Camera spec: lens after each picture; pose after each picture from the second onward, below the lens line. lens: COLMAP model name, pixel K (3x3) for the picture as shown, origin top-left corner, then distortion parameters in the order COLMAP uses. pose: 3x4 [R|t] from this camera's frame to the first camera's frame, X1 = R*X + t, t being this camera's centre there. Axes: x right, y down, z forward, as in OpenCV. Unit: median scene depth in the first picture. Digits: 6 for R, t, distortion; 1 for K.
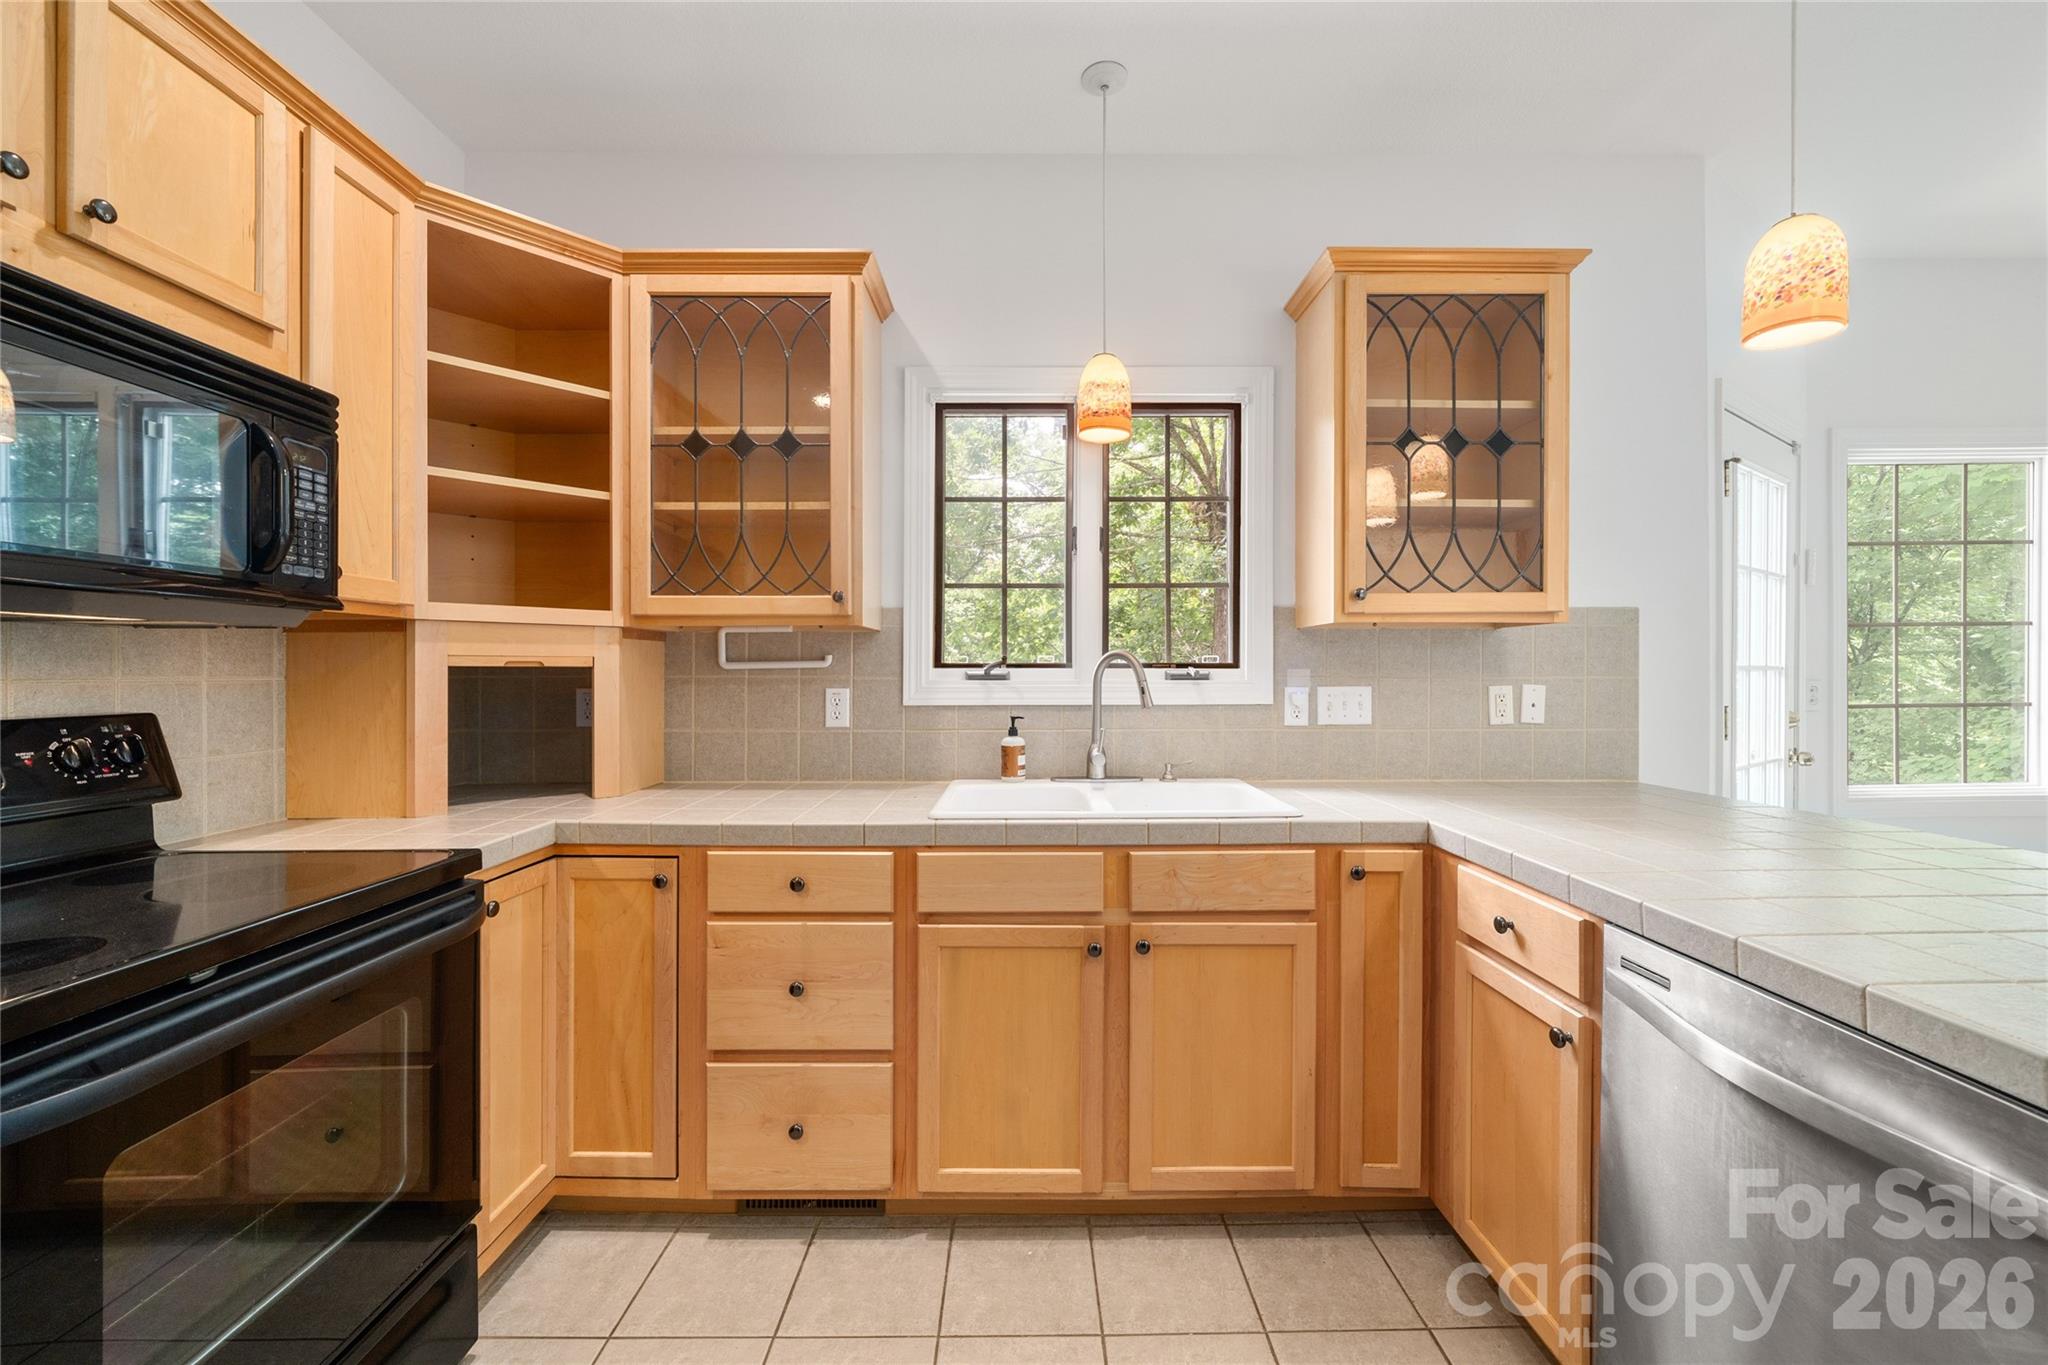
lens RADIAL K [[814.4, 0, 1030.7], [0, 814.4, 681.0], [0, 0, 1]] dist [-0.001679, -0.001039]
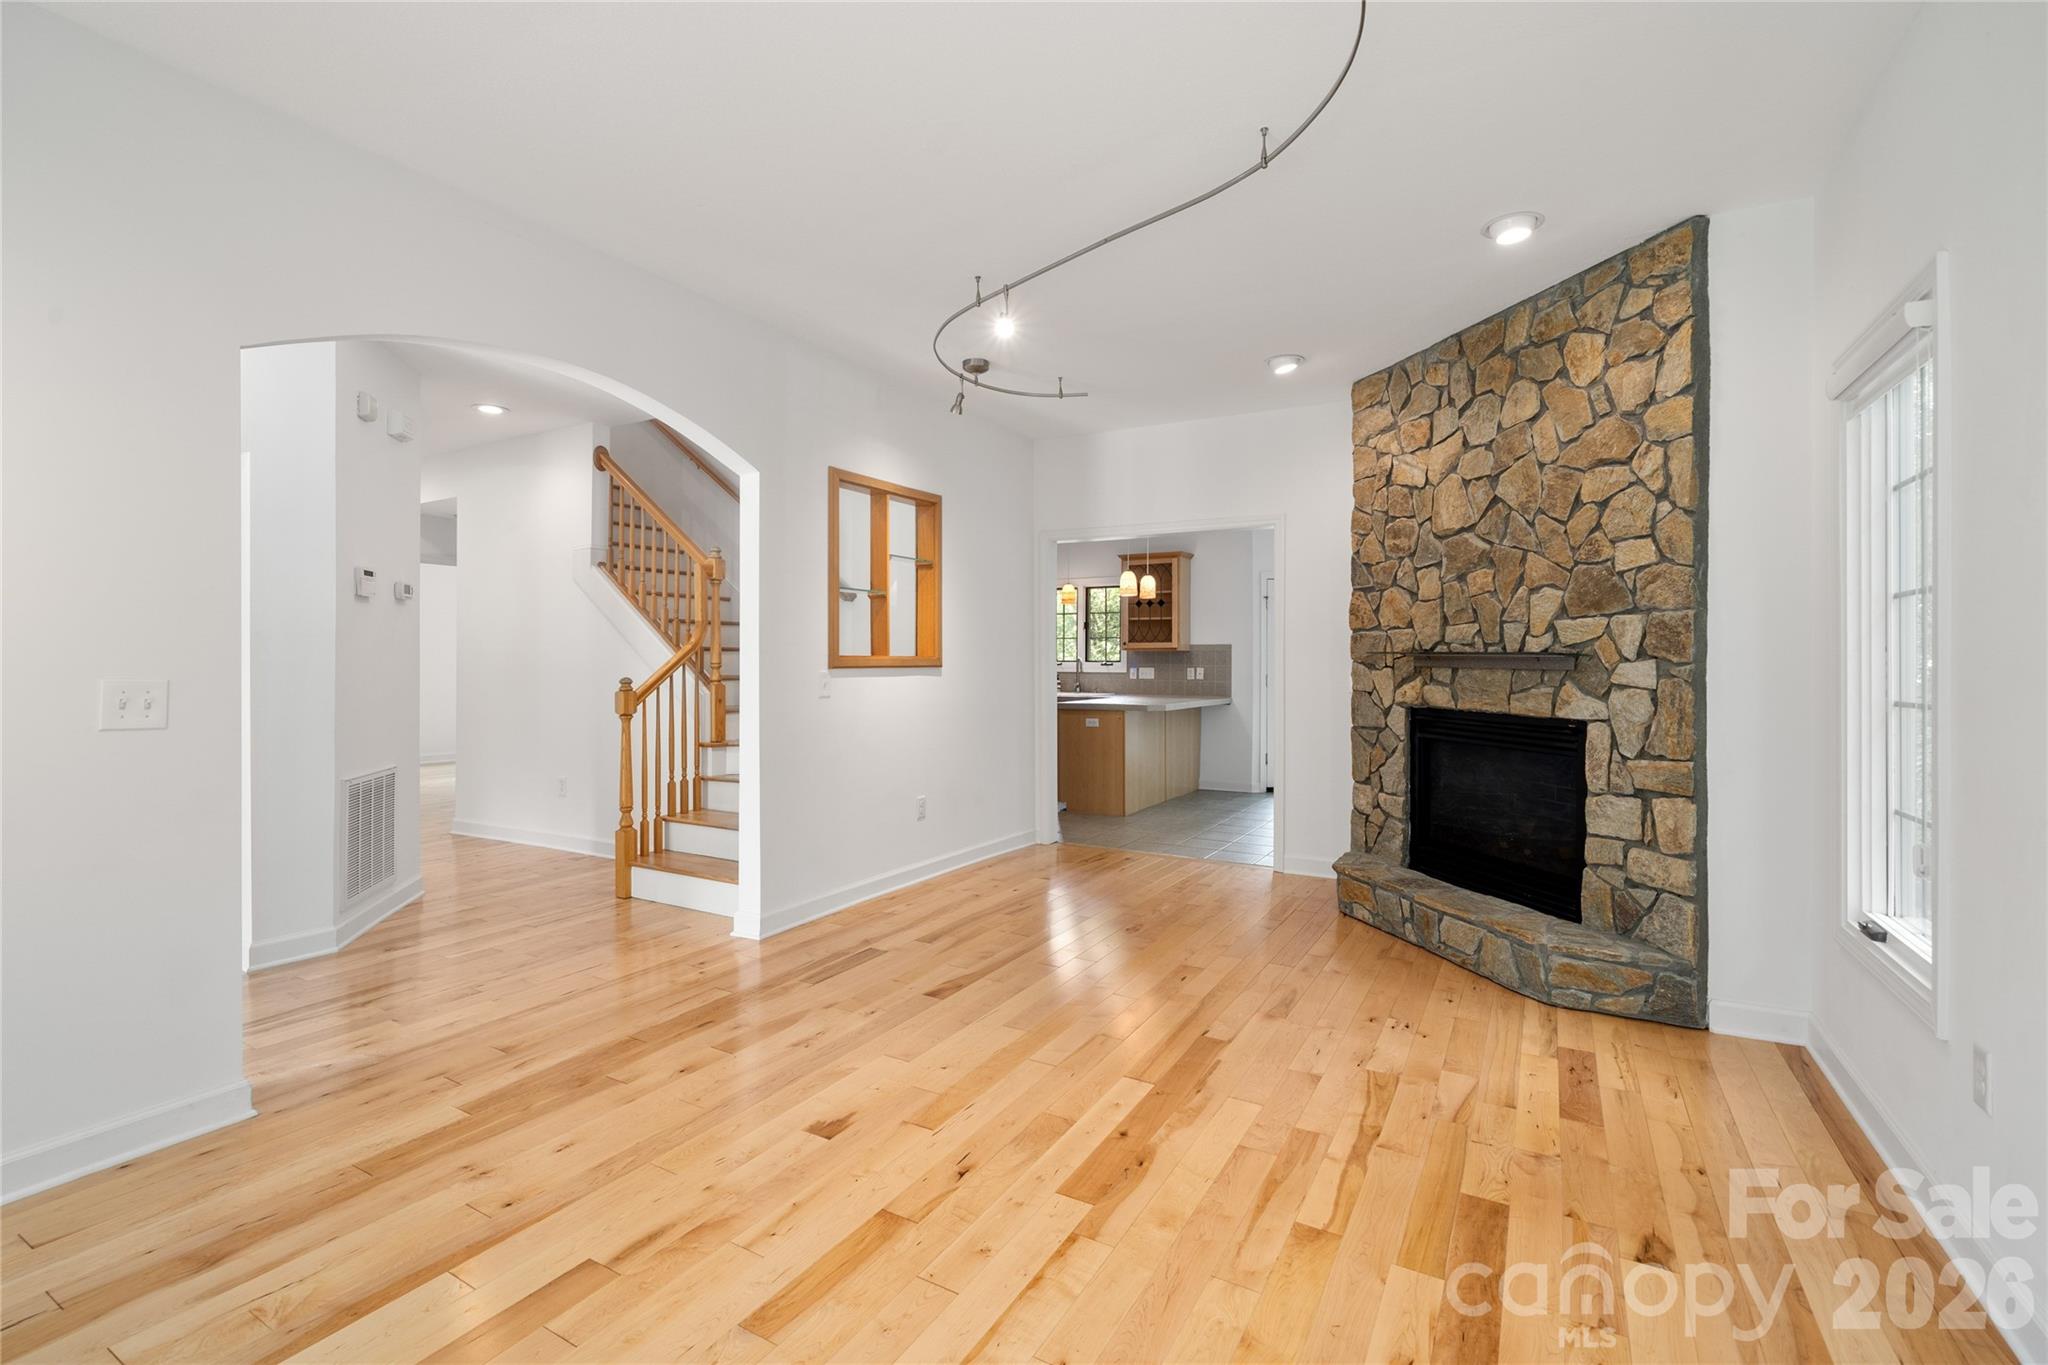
lens RADIAL K [[905.5, 0, 1024.6], [0, 905.5, 662.6], [0, 0, 1]] dist [-0.000944, 0.000183]
pose [[0.866063, 0.006193, -0.499897, 2.170978], [-0.010496, 0.999928, -0.005796, 0.014225], [0.499825, 0.010267, 0.866066, -3.010660]]
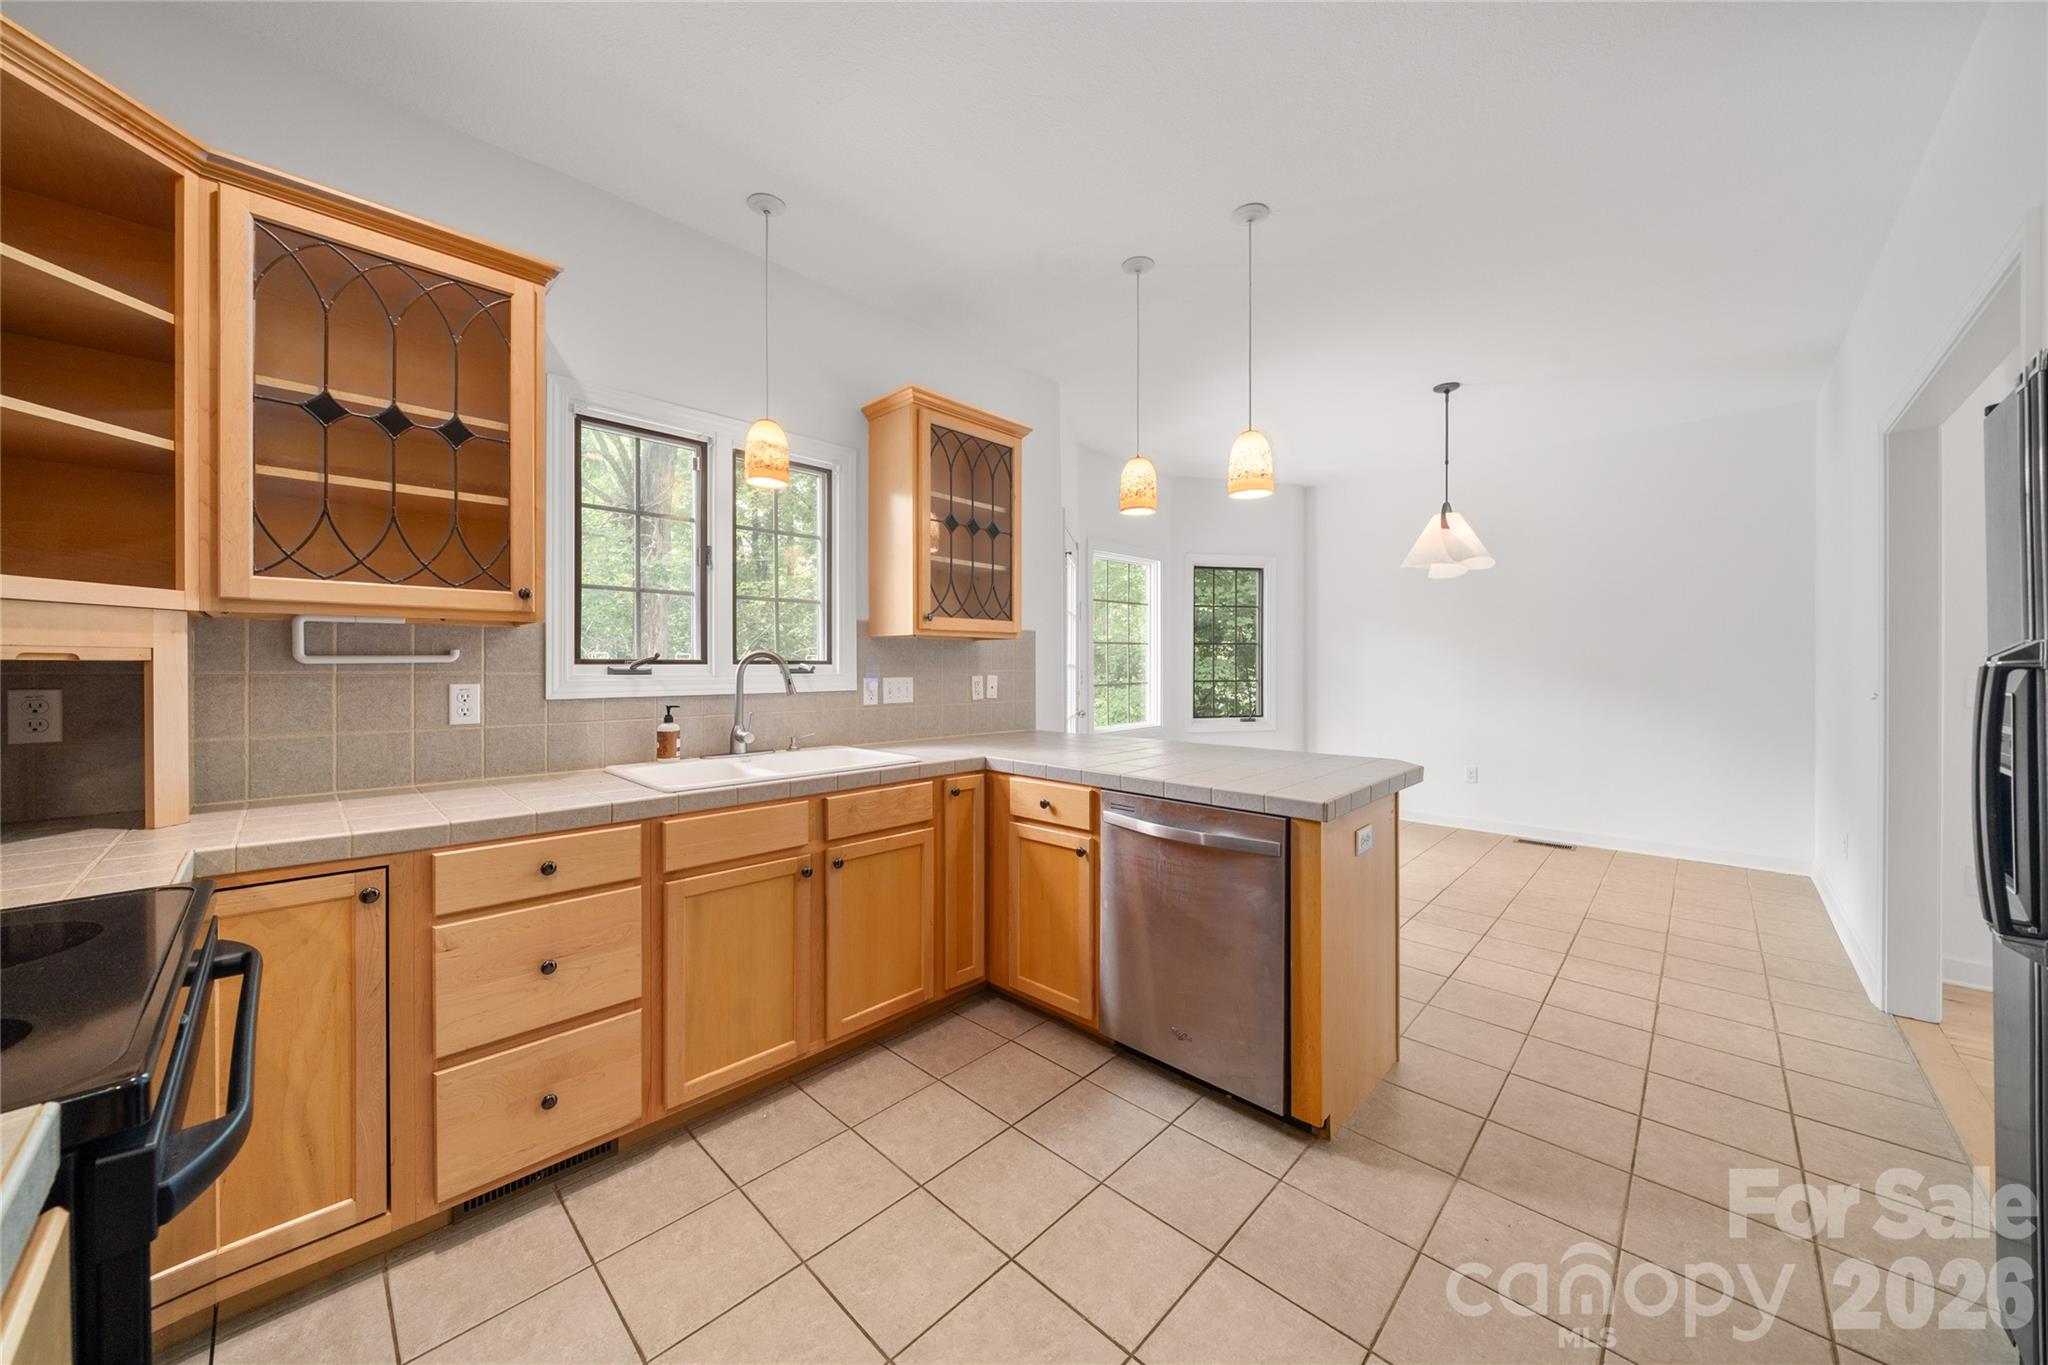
lens RADIAL K [[714.0, 0, 1025.7], [0, 714.0, 677.9], [0, 0, 1]] dist [-0.006685, 0.000354]
pose [[0.698815, -0.010121, 0.715231, -0.440390], [0.006801, 0.999949, 0.007504, -0.000420], [-0.715271, -0.000379, 0.698848, -0.077145]]
